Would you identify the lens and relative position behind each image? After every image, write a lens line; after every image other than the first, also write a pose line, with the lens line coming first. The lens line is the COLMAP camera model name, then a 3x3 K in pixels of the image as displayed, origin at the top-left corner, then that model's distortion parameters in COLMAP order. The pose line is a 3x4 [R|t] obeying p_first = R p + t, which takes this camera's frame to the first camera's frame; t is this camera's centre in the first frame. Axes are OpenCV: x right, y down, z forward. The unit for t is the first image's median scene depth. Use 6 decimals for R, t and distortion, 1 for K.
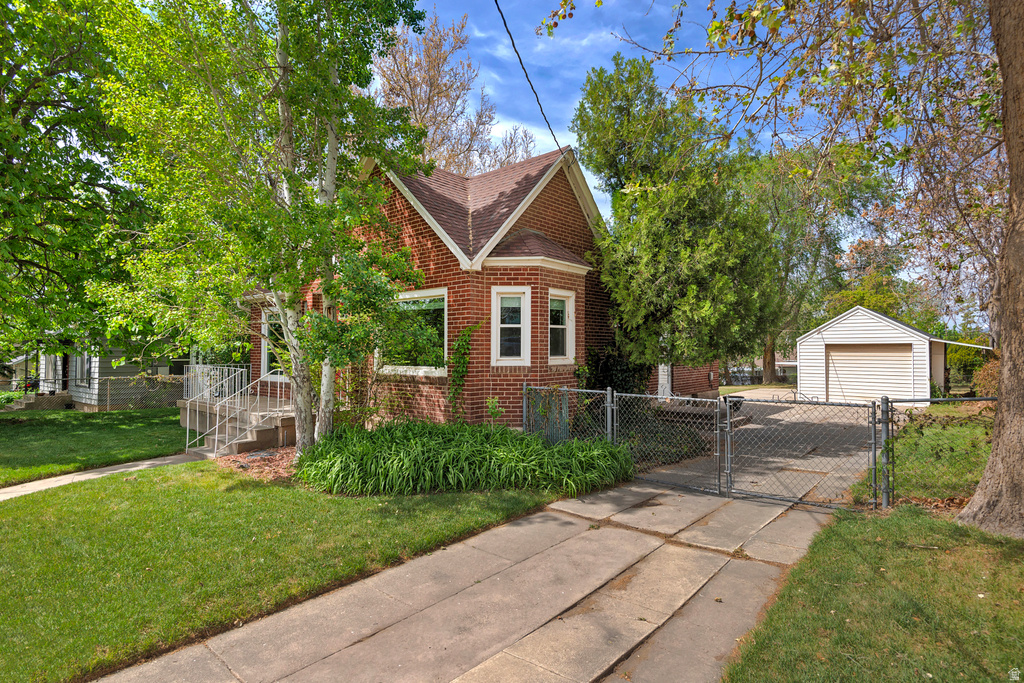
lens RADIAL K [[513.9, 0, 517.2], [0, 513.9, 333.7], [0, 0, 1]] dist [0.018106, -0.008561]
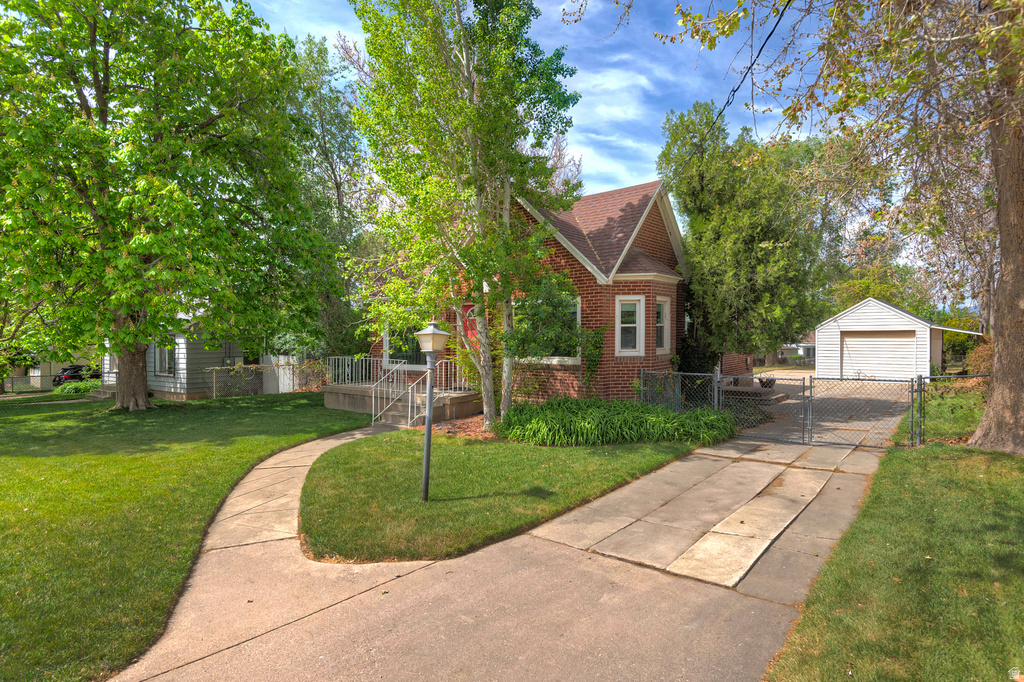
lens RADIAL K [[544.9, 0, 509.3], [0, 544.9, 335.1], [0, 0, 1]] dist [0.009053, -0.002772]
pose [[0.999385, -0.010255, 0.033524, -0.355276], [0.009023, 0.999286, 0.036693, -0.042936], [-0.033876, -0.036368, 0.998764, -0.368246]]
